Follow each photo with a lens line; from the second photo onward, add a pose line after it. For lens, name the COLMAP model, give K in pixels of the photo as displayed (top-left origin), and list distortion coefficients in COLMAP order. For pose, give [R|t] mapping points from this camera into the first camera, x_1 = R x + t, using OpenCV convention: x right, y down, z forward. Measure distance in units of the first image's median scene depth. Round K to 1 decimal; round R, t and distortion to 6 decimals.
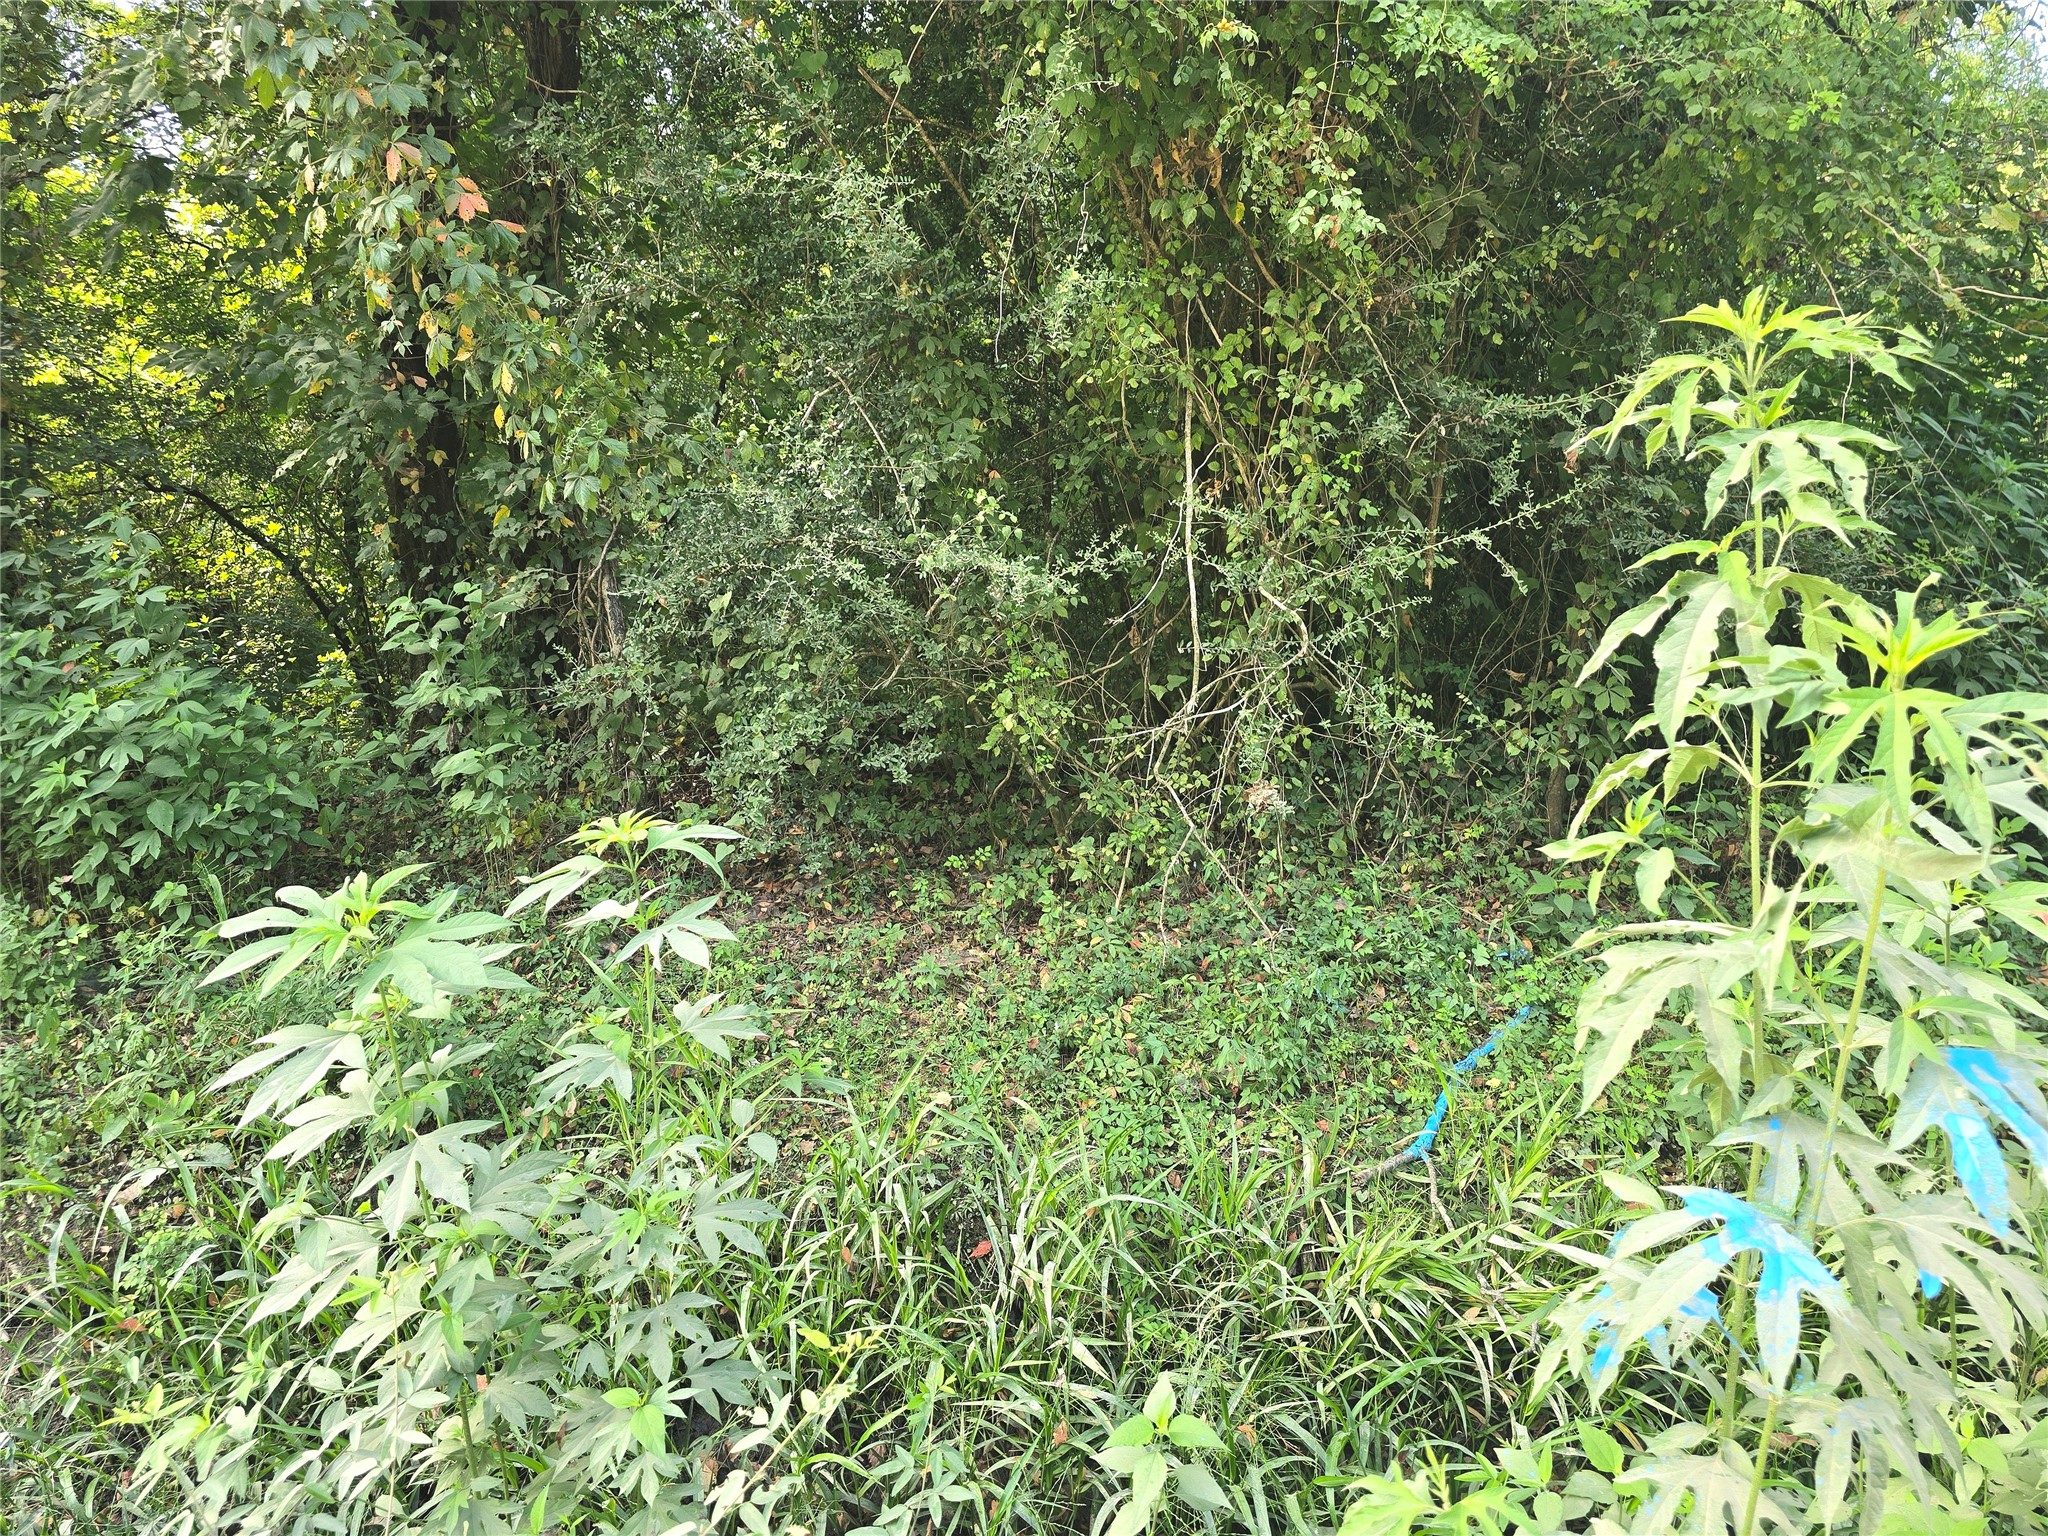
lens RADIAL K [[1341.3, 0, 1024.0], [0, 1341.3, 768.0], [0, 0, 1]] dist [0.030366, -0.048098]
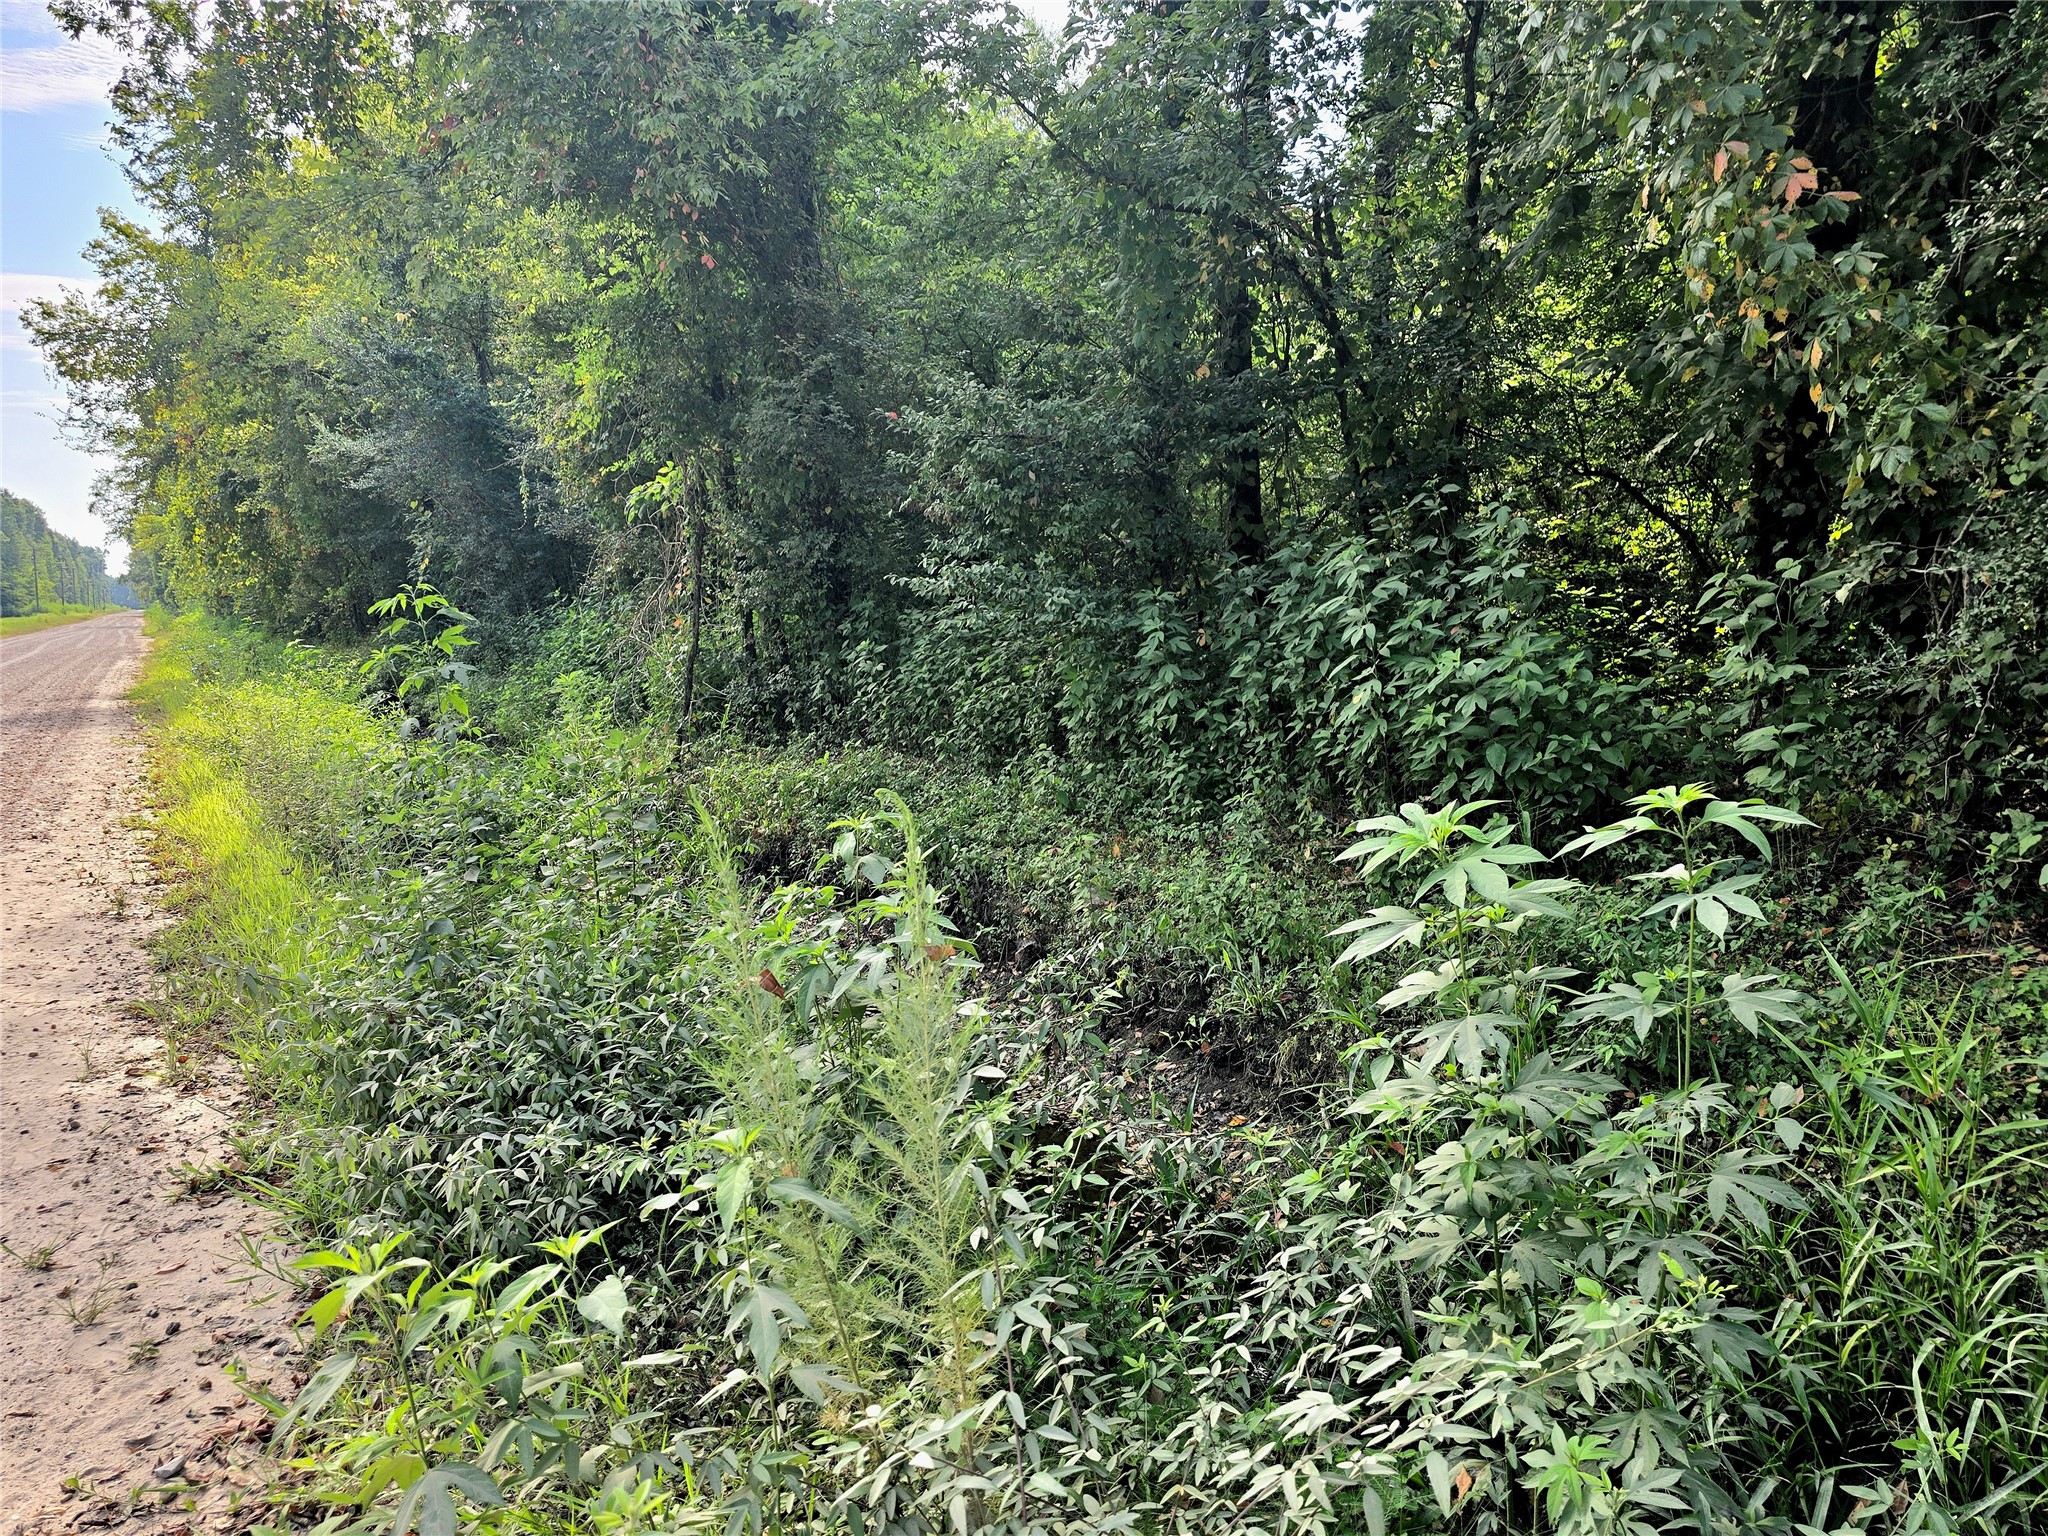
lens RADIAL K [[1341.3, 0, 1024.0], [0, 1341.3, 768.0], [0, 0, 1]] dist [0.030366, -0.048098]
pose [[0.554519, 0.120016, -0.823471, 0.111829], [-0.102046, 0.991884, 0.075844, -0.002508], [0.825890, 0.041975, 0.562266, -0.017293]]
